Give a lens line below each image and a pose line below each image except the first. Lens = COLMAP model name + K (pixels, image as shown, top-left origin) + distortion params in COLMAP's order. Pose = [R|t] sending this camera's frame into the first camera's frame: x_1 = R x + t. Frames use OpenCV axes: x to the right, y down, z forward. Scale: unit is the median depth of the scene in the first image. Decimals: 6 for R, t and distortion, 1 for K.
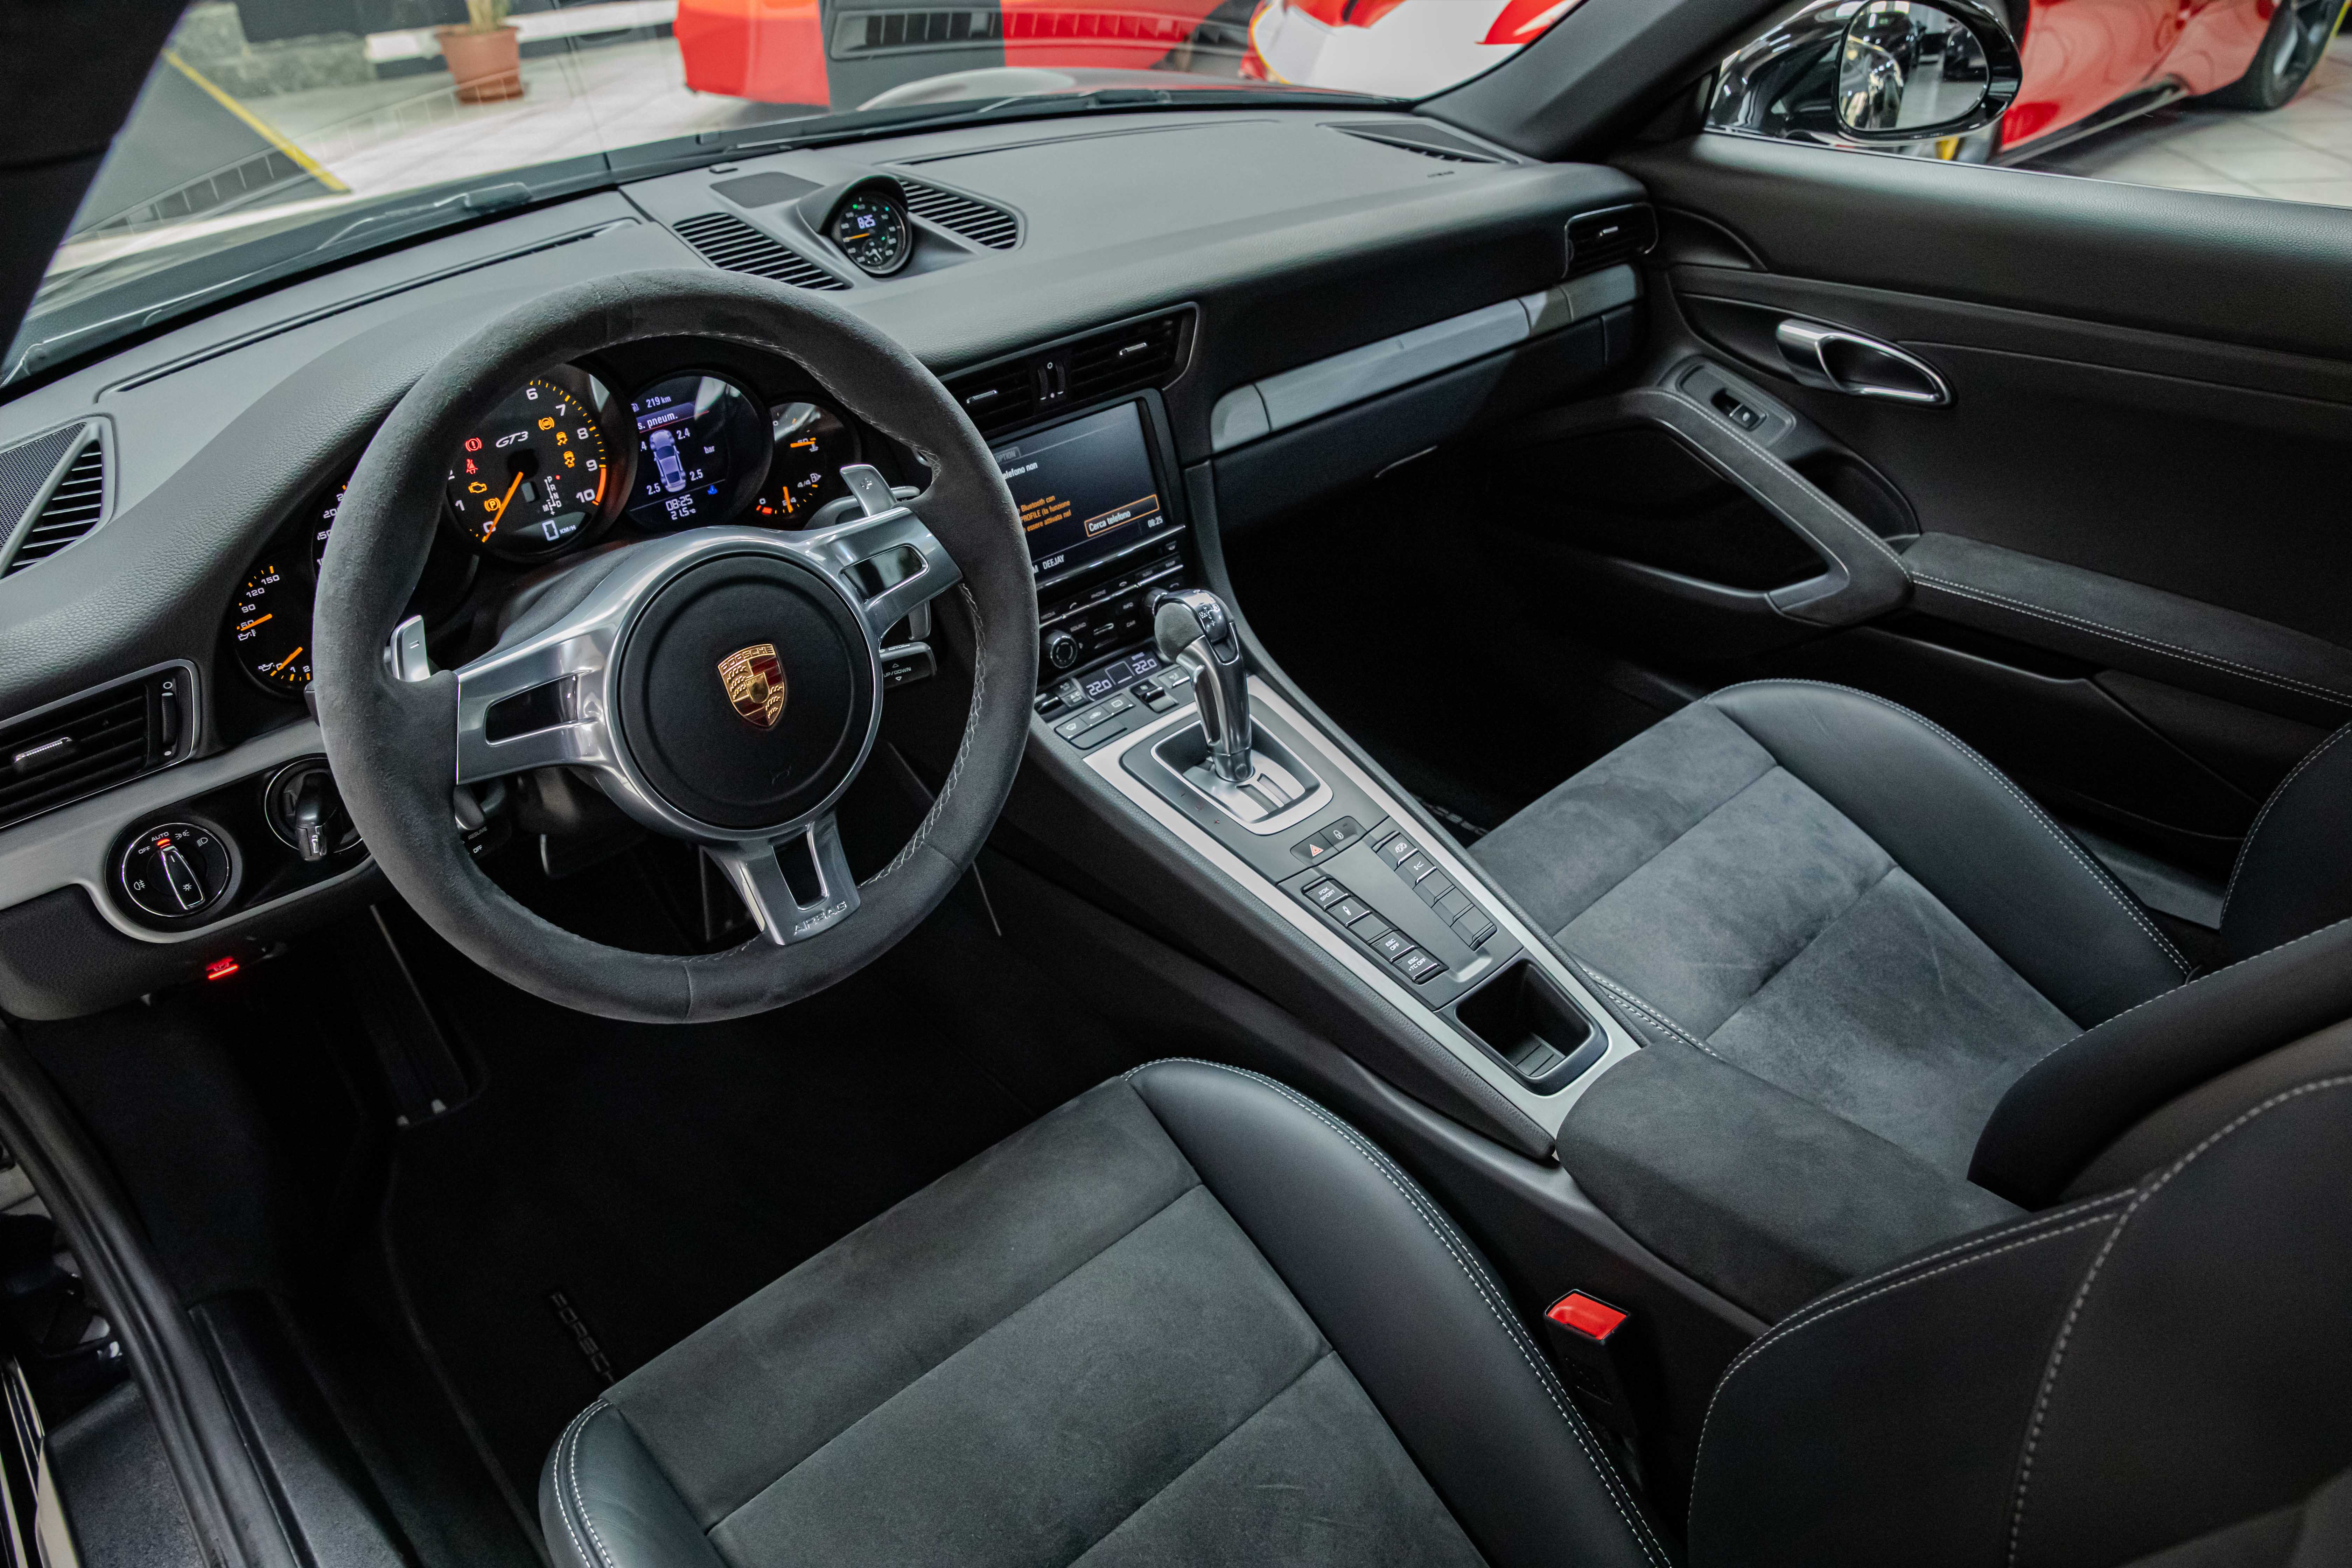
lens RADIAL K [[1597.3, 0, 1176.0], [0, 1597.3, 784.0], [0, 0, 1]] dist [-0.112871, 0.082767]
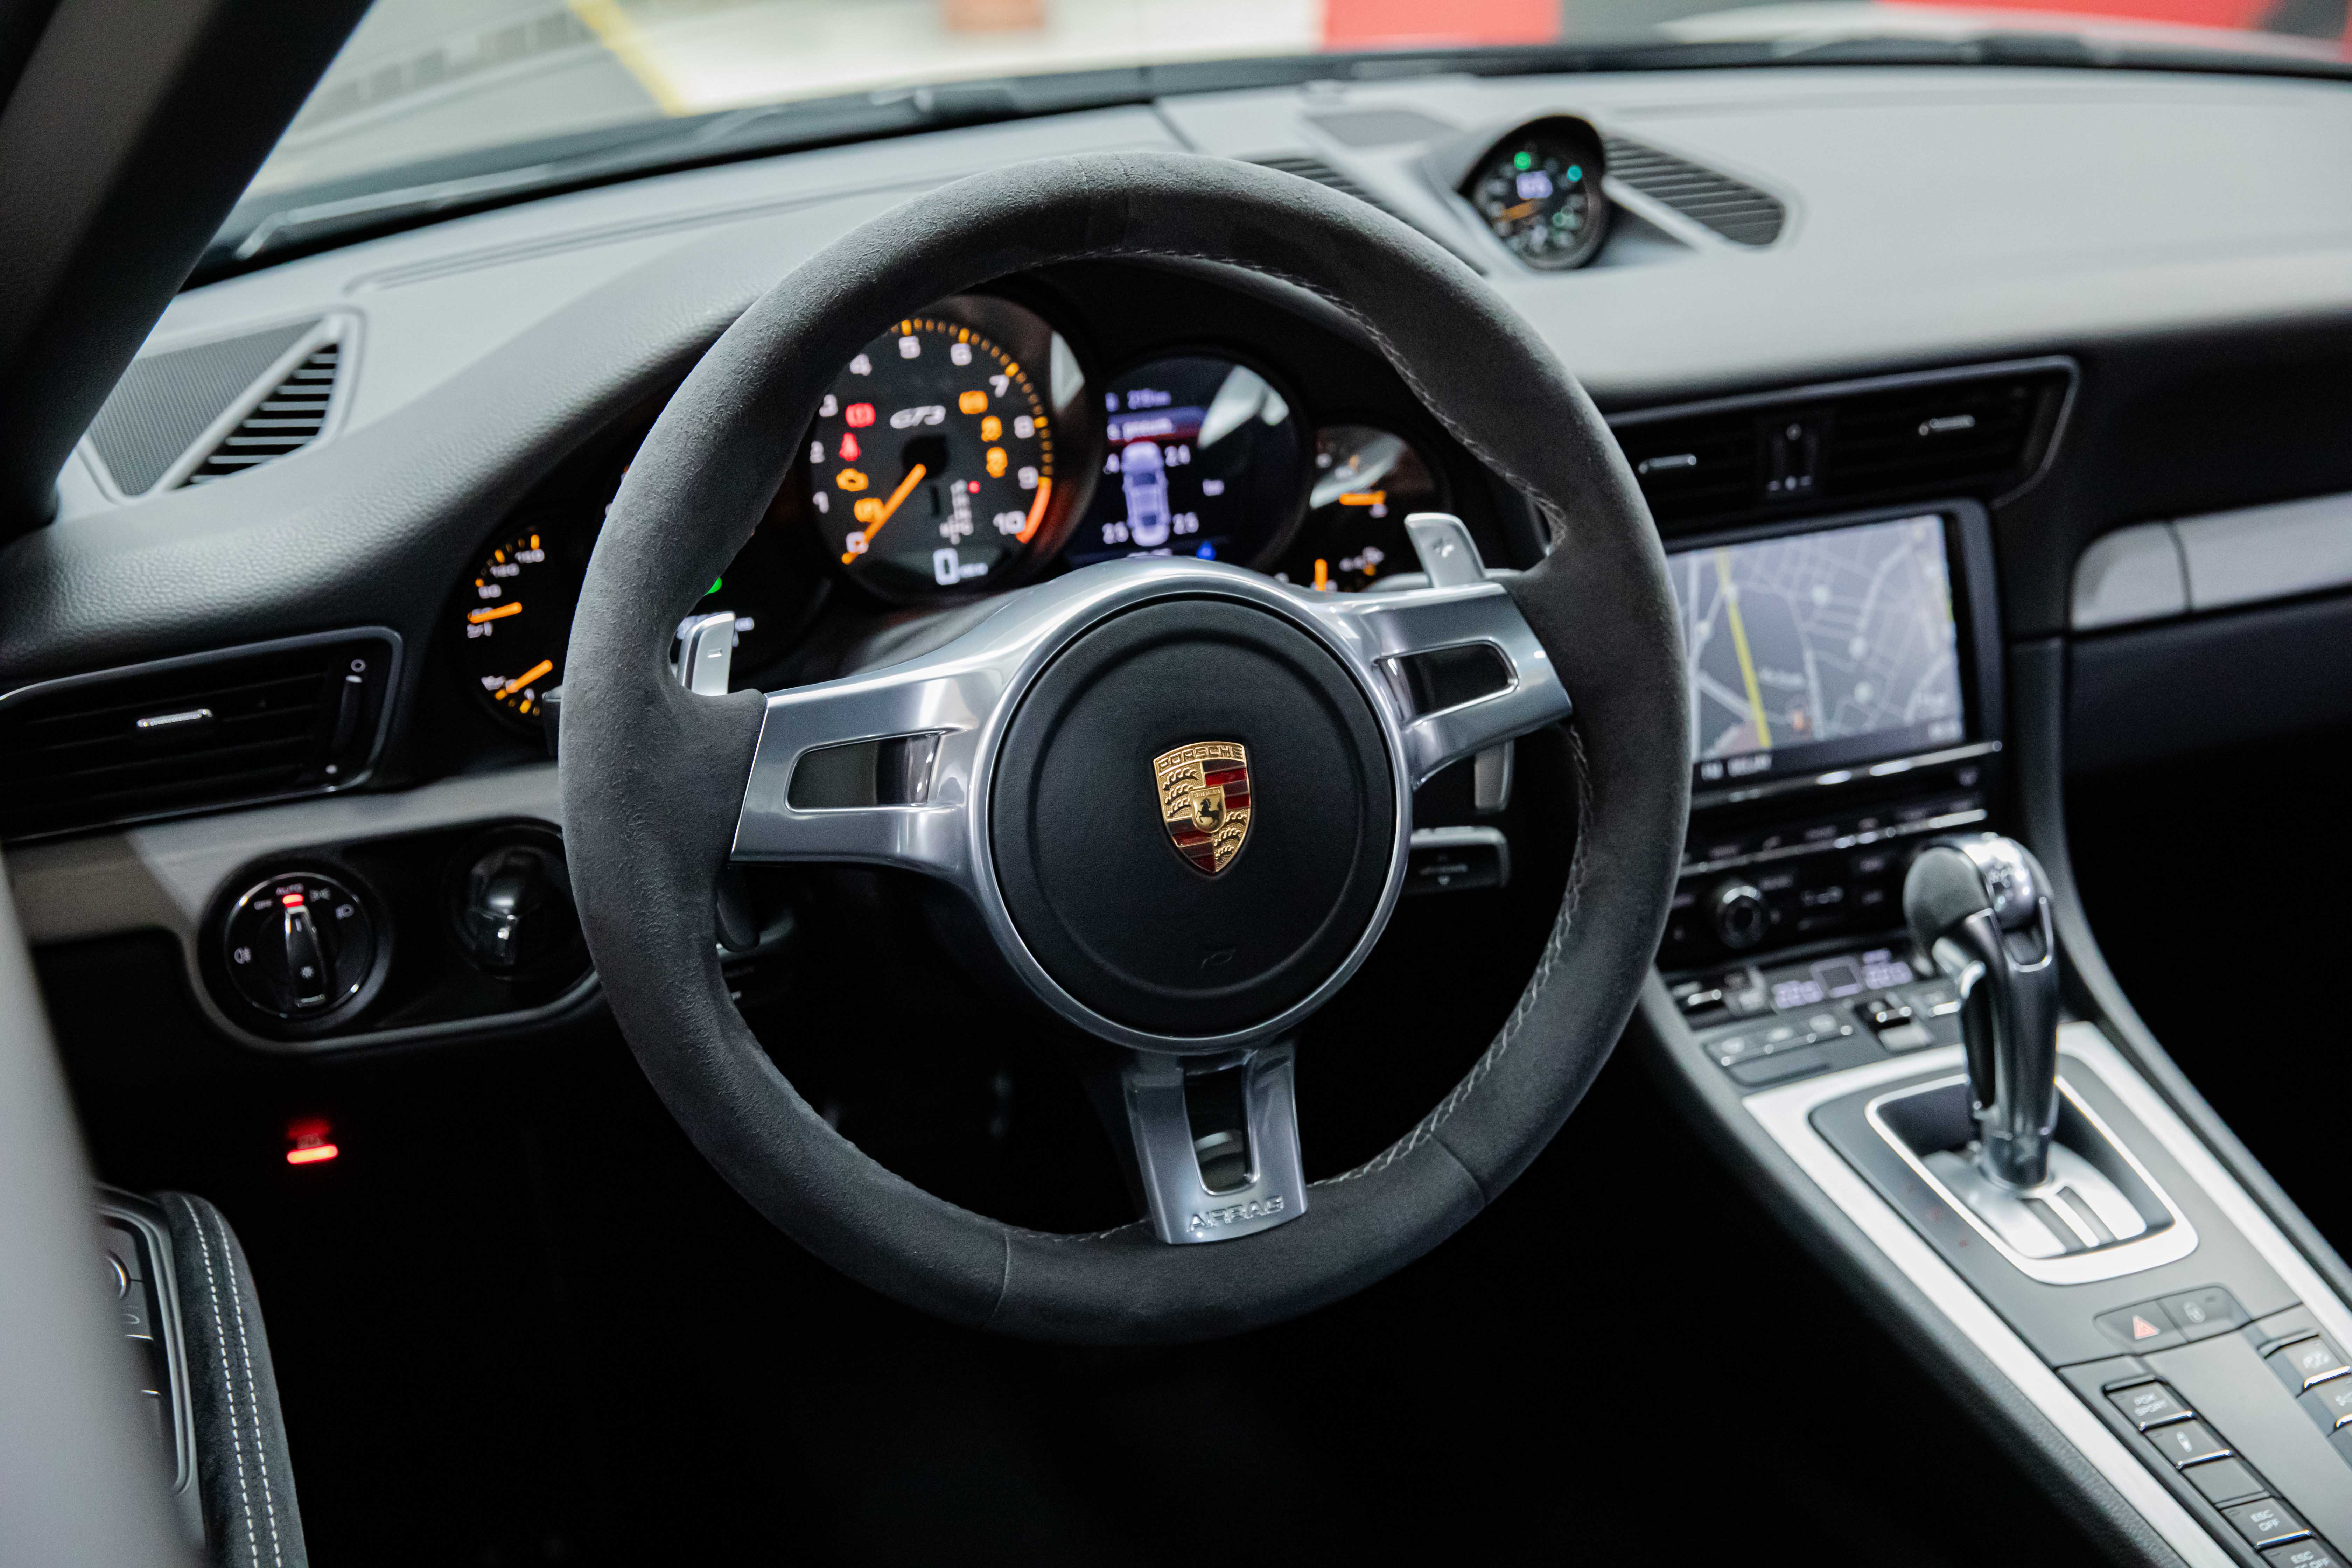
lens RADIAL K [[3020.4, 0, 1176.0], [0, 3020.4, 784.0], [0, 0, 1]] dist [0.040080, 0.046218]
pose [[0.944789, 0.138772, -0.296844, 0.062958], [-0.194905, 0.966216, -0.168641, 0.109787], [0.263413, 0.217186, 0.939917, -0.103280]]
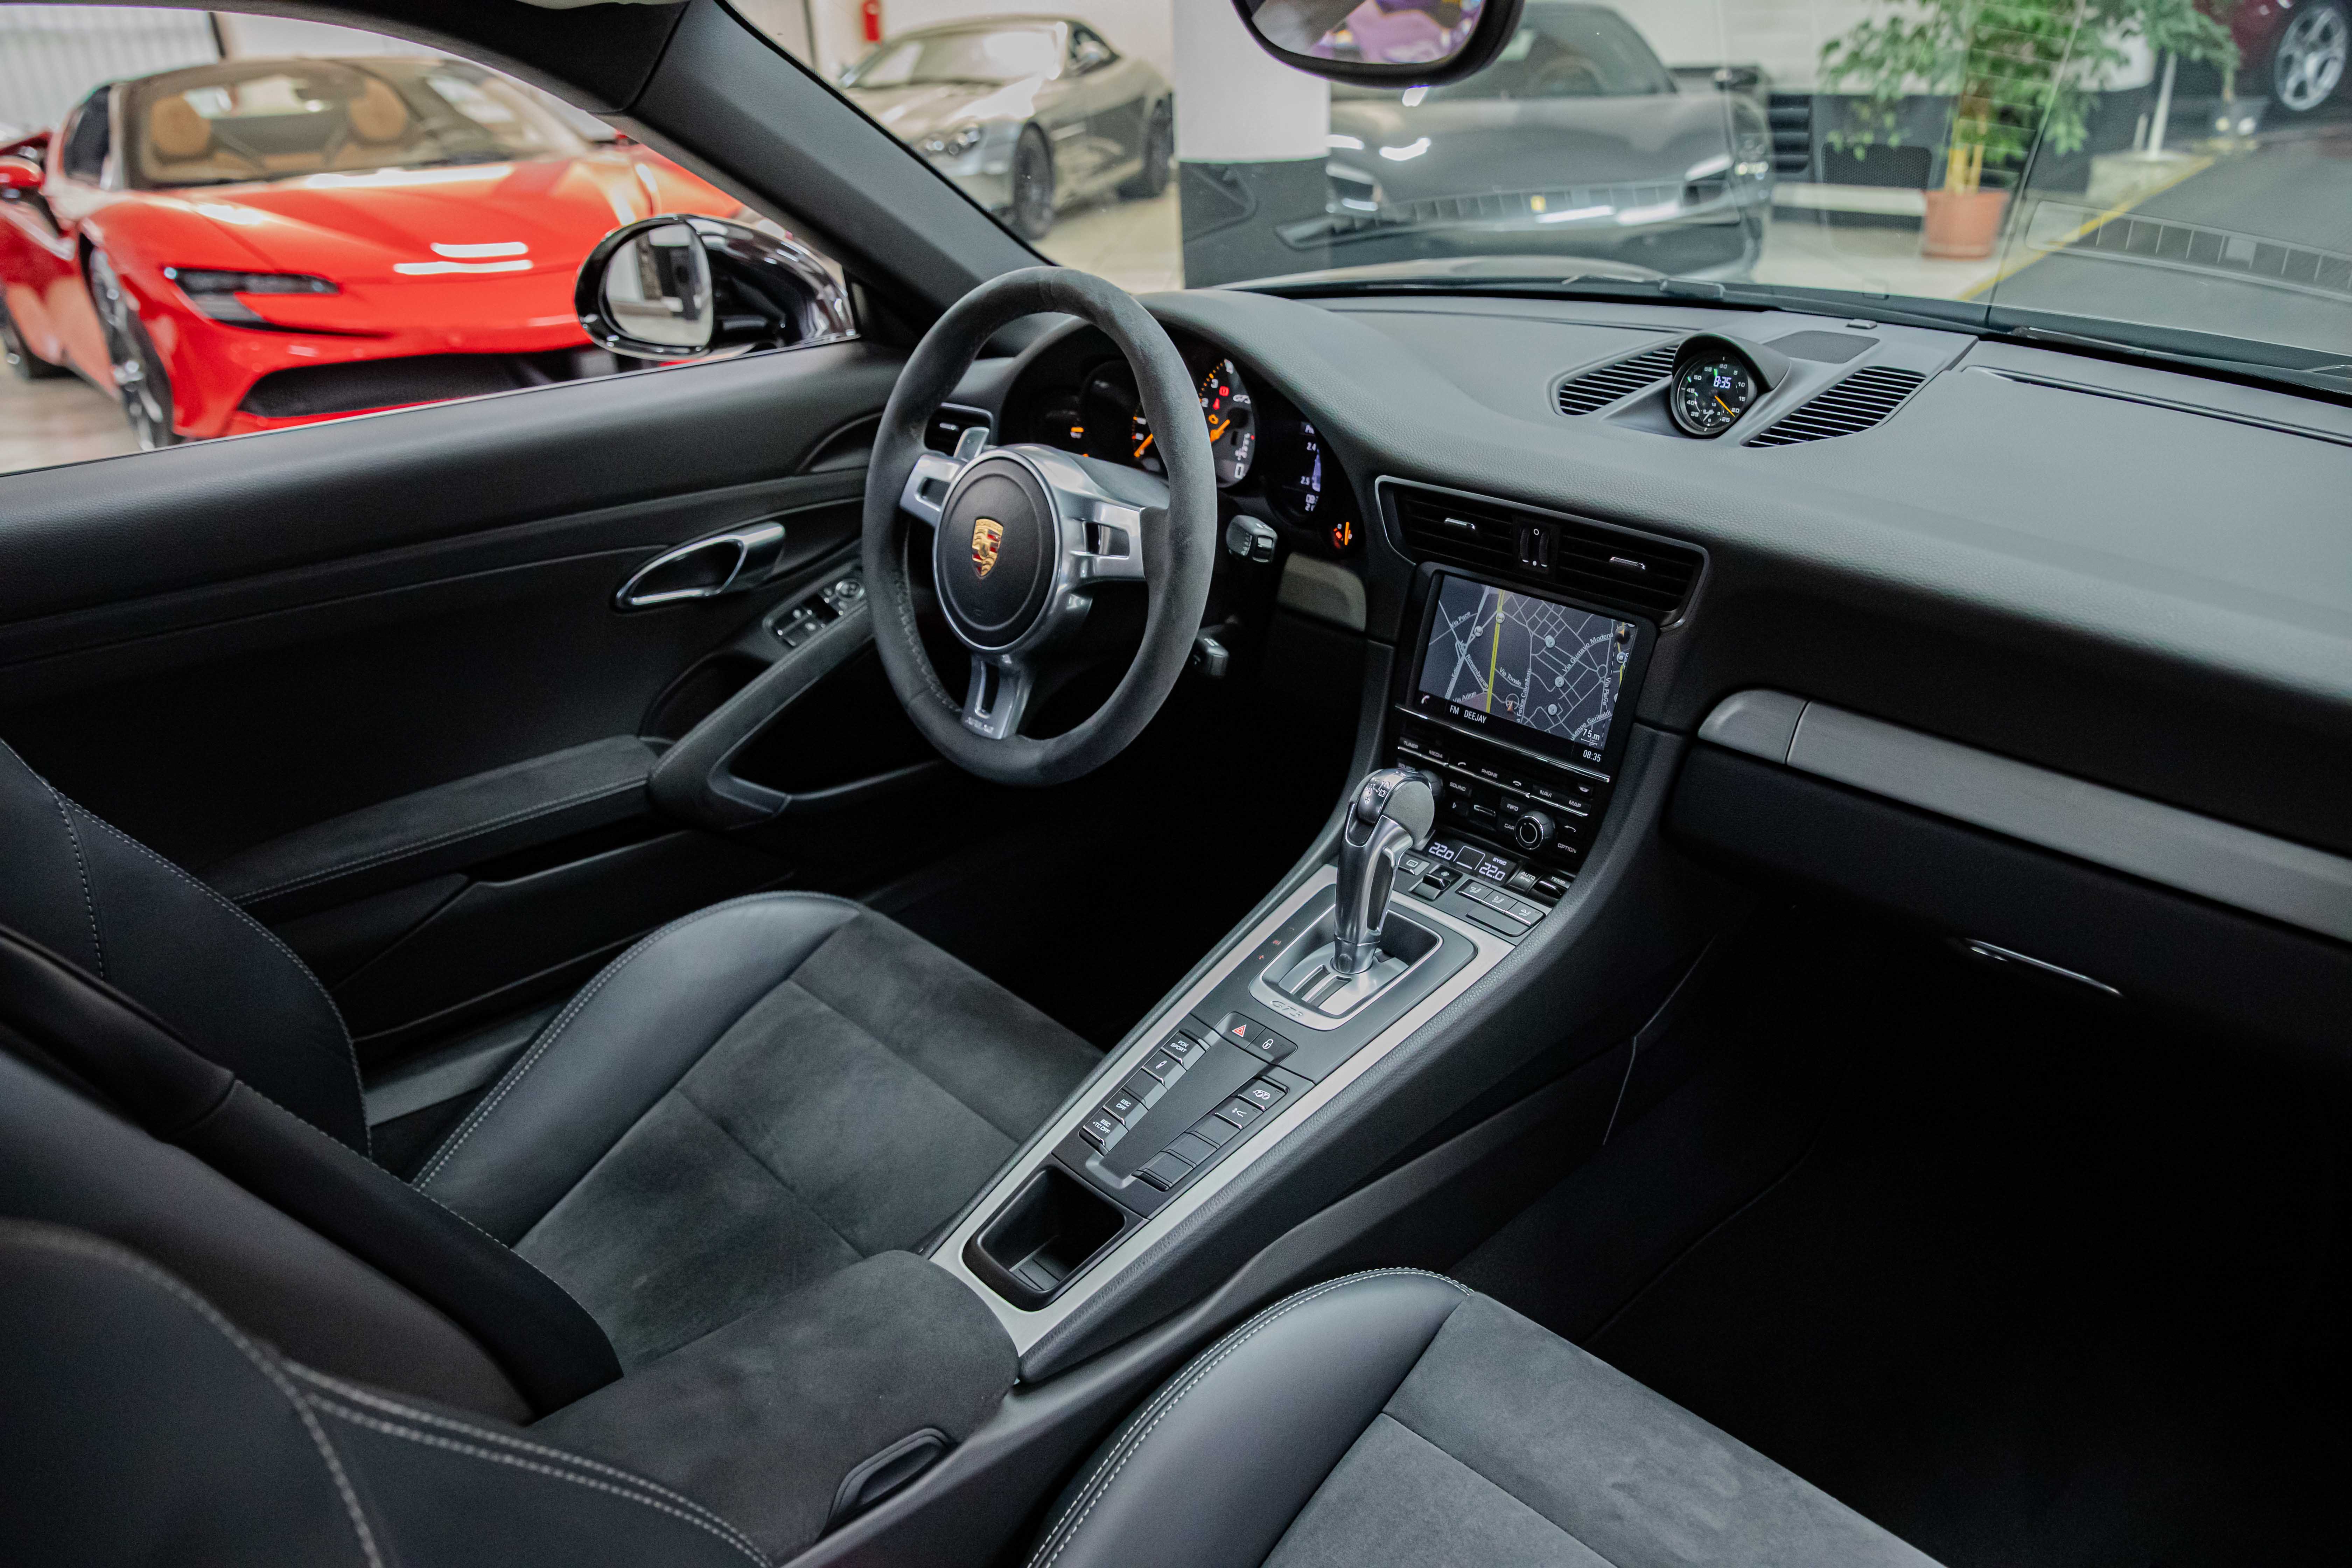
lens RADIAL K [[1597.3, 0, 1176.0], [0, 1597.3, 784.0], [0, 0, 1]] dist [-0.112871, 0.082767]
pose [[0.023621, 0.462359, -0.886378, 0.933760], [-0.522195, 0.761764, 0.383441, -0.449895], [0.852499, 0.453805, 0.259436, 0.713092]]
